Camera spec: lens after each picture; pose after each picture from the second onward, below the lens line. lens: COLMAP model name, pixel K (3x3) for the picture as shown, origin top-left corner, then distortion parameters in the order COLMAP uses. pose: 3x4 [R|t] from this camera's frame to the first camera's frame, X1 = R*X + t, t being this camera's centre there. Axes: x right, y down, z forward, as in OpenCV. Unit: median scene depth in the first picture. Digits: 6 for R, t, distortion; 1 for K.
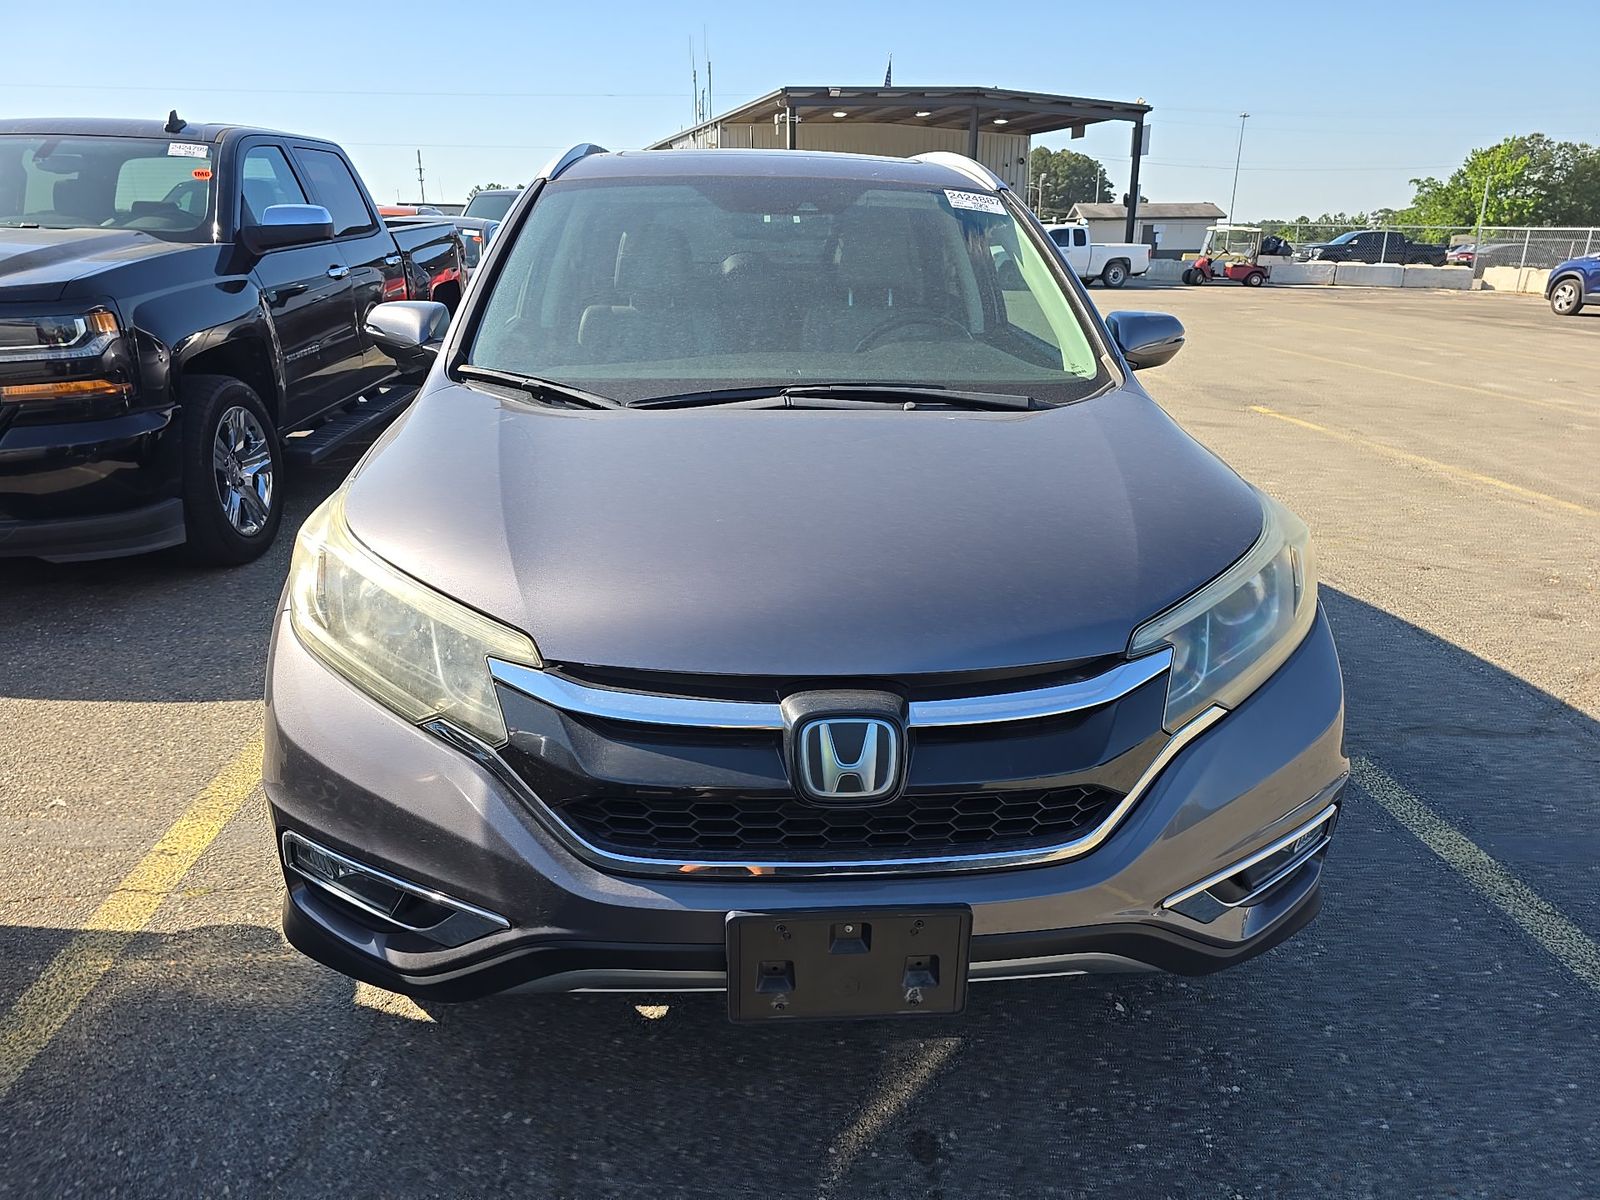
lens RADIAL K [[1091.5, 0, 800.0], [0, 1091.5, 600.0], [0, 0, 1]] dist [0.043938, -0.031265]
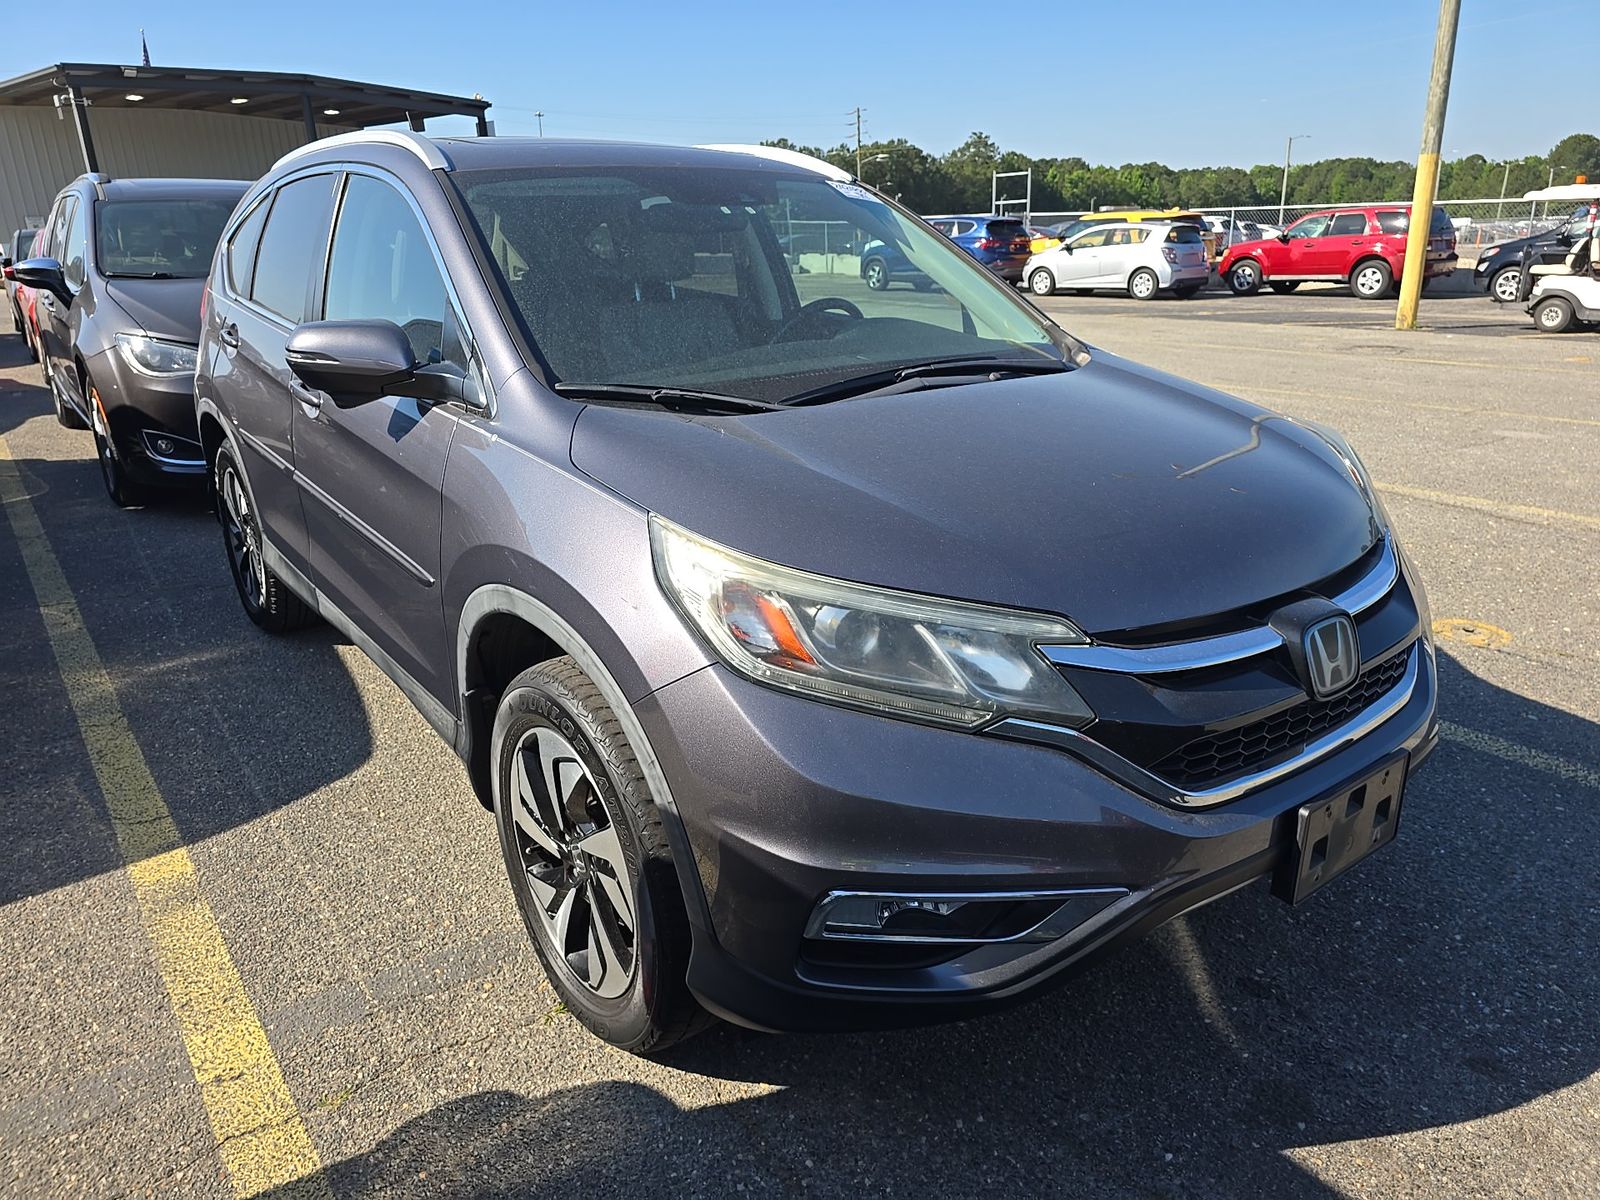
lens RADIAL K [[1085.3, 0, 800.0], [0, 1085.3, 600.0], [0, 0, 1]] dist [0.070570, -0.069590]
pose [[0.834465, -0.198519, 0.514060, -0.515216], [0.197010, 0.978676, 0.058141, -0.046876], [-0.514640, 0.052758, 0.855781, 0.138468]]
